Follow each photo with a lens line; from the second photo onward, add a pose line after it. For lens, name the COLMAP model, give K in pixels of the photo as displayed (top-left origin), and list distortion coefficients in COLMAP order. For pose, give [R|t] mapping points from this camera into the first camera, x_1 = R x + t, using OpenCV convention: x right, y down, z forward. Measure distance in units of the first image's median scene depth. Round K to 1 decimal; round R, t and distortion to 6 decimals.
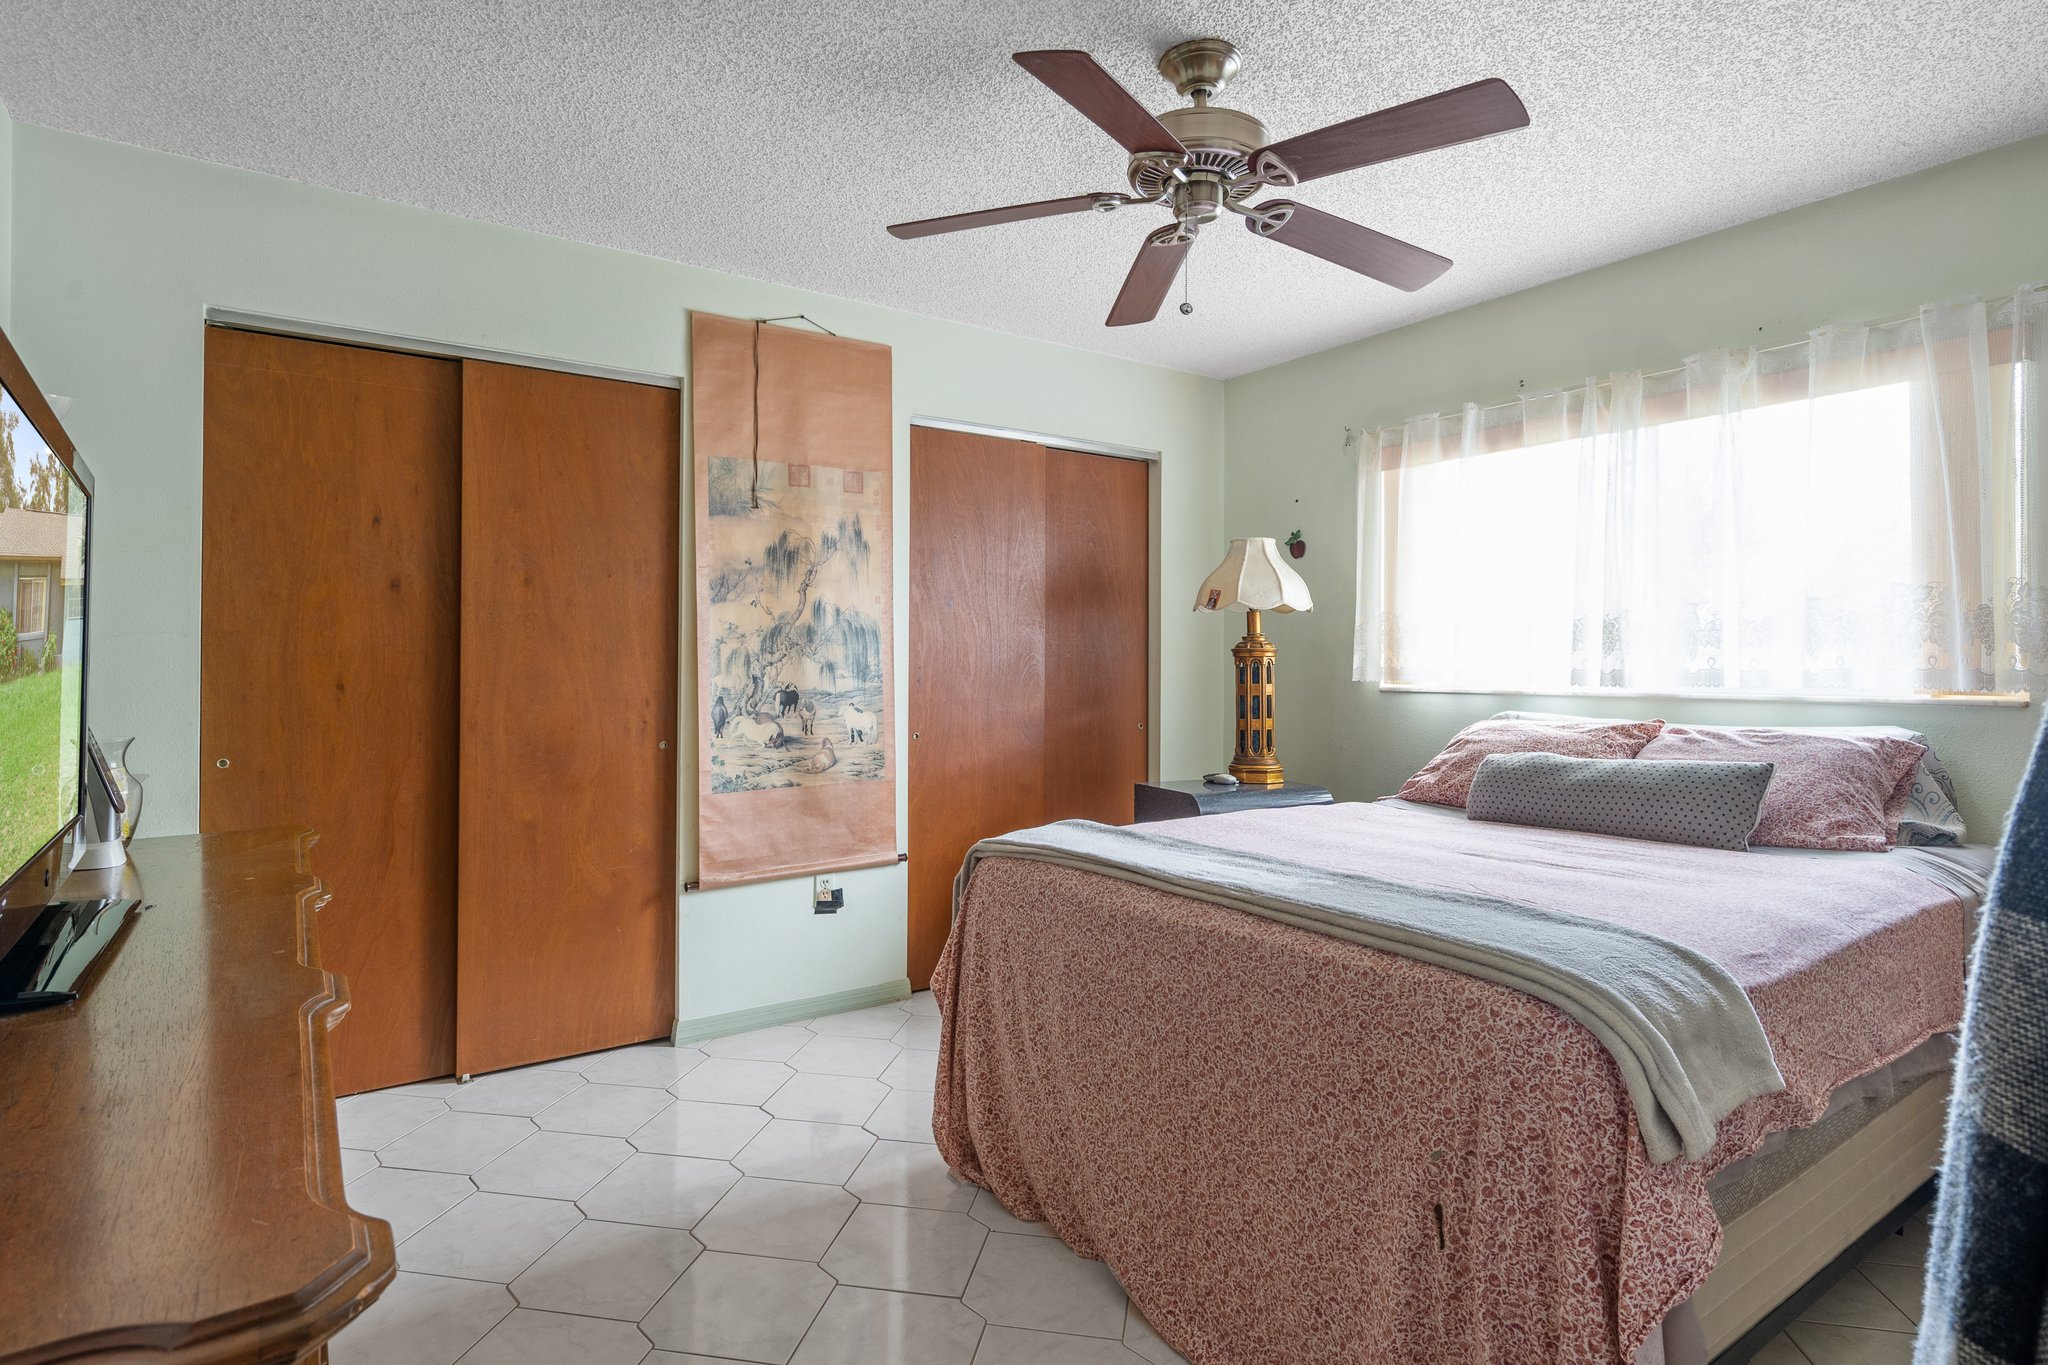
lens RADIAL K [[1047.8, 0, 1021.3], [0, 1047.8, 677.1], [0, 0, 1]] dist [0.000305, 0.000094]
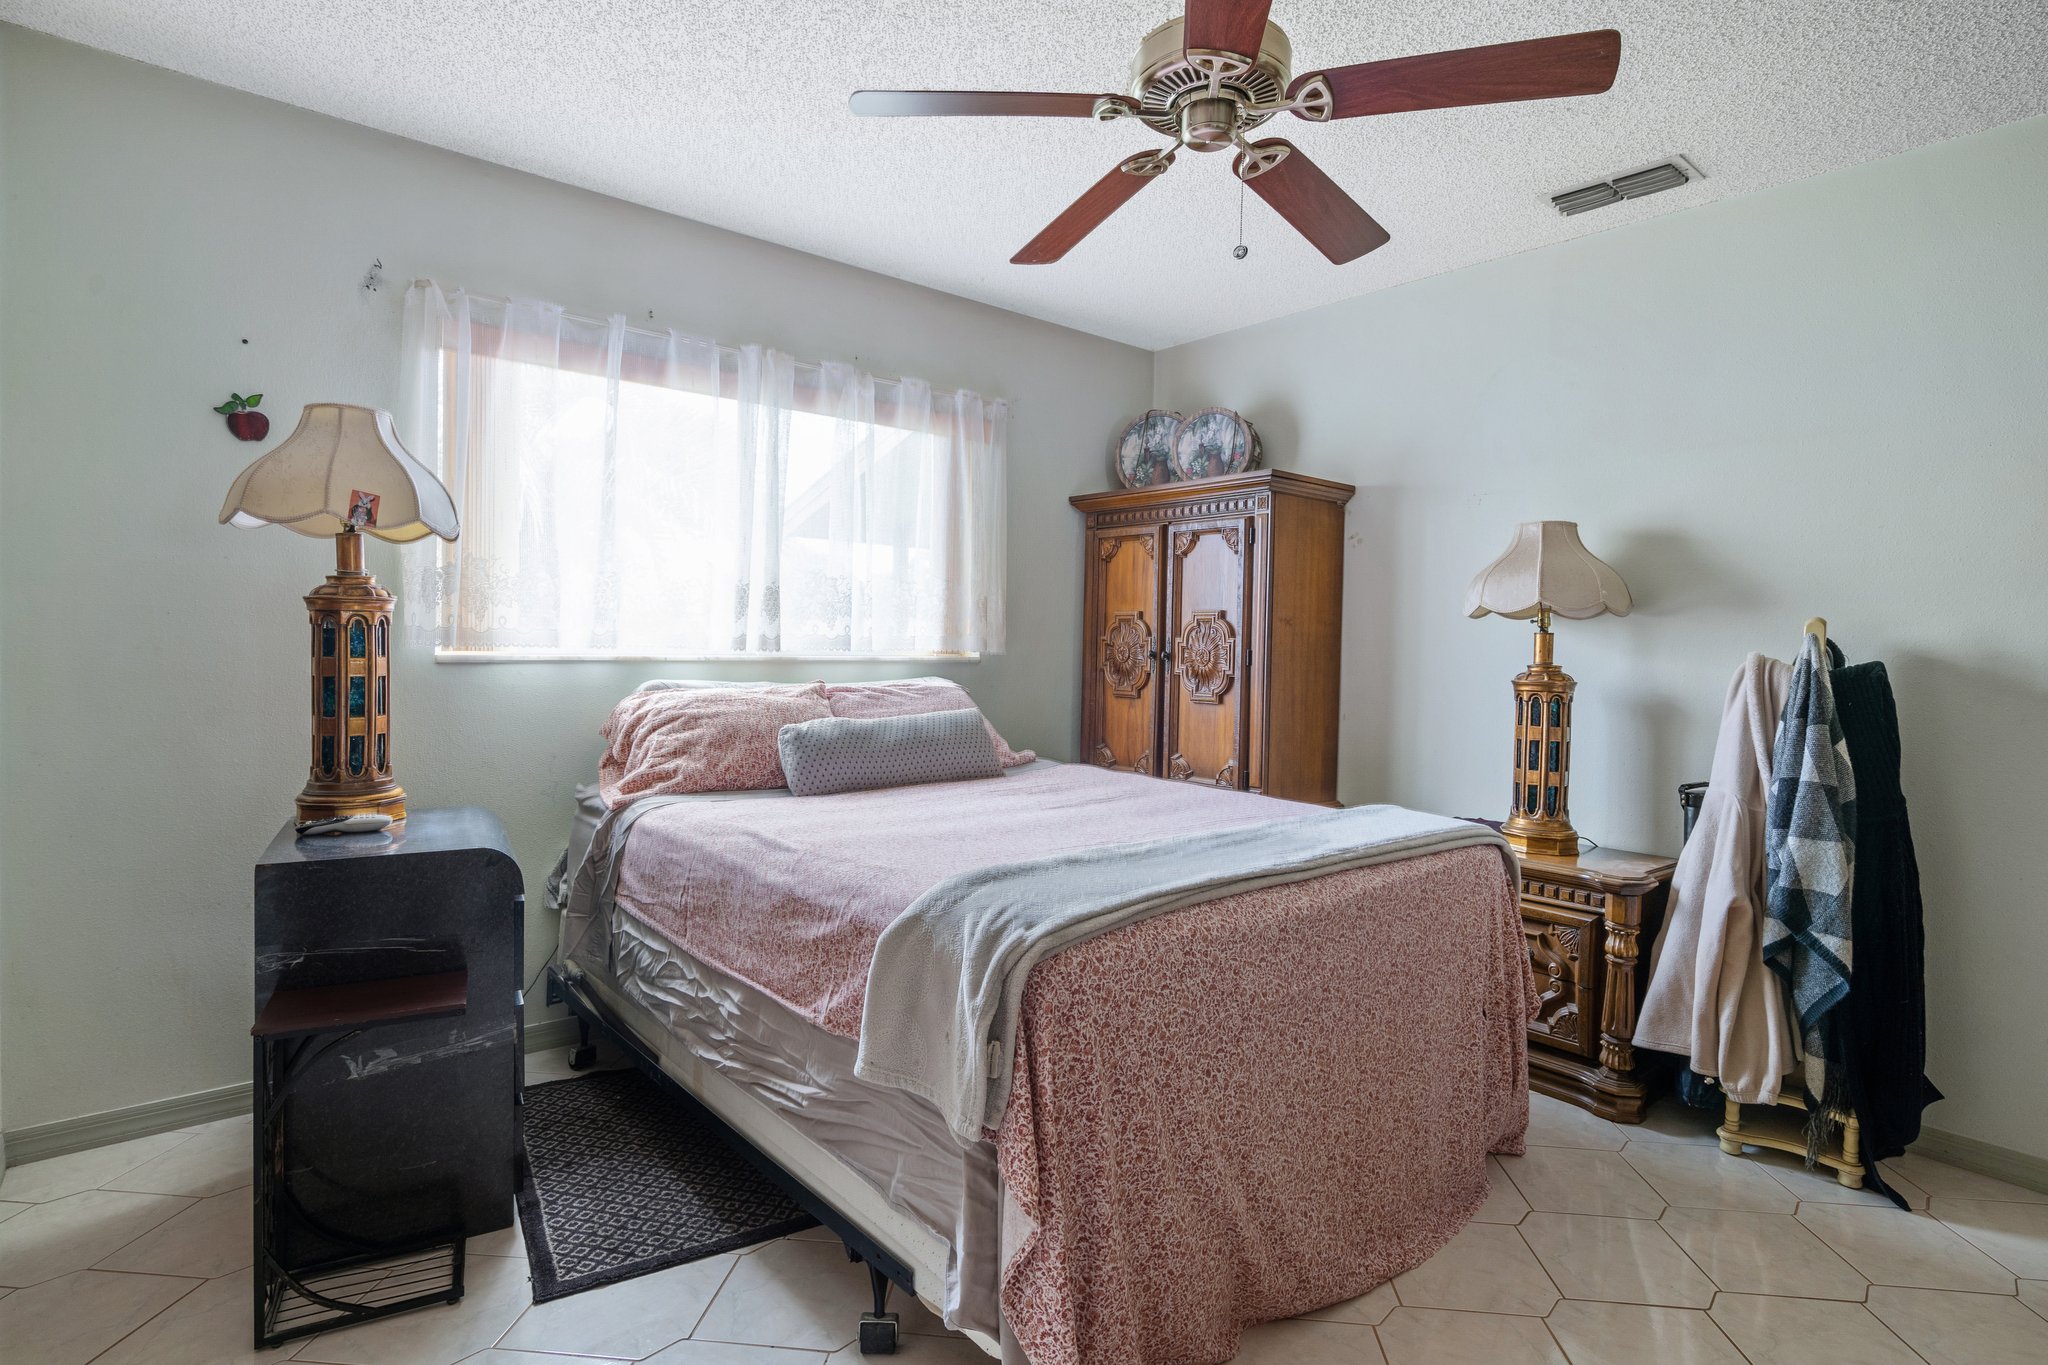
lens RADIAL K [[1047.8, 0, 972.8], [0, 1047.8, 627.6], [0, 0, 1]] dist [0.000305, 0.000094]
pose [[-0.083376, -0.003931, 0.996510, -0.446537], [-0.011867, 0.999925, 0.002952, -0.018469], [-0.996448, -0.011579, -0.083416, 0.812258]]
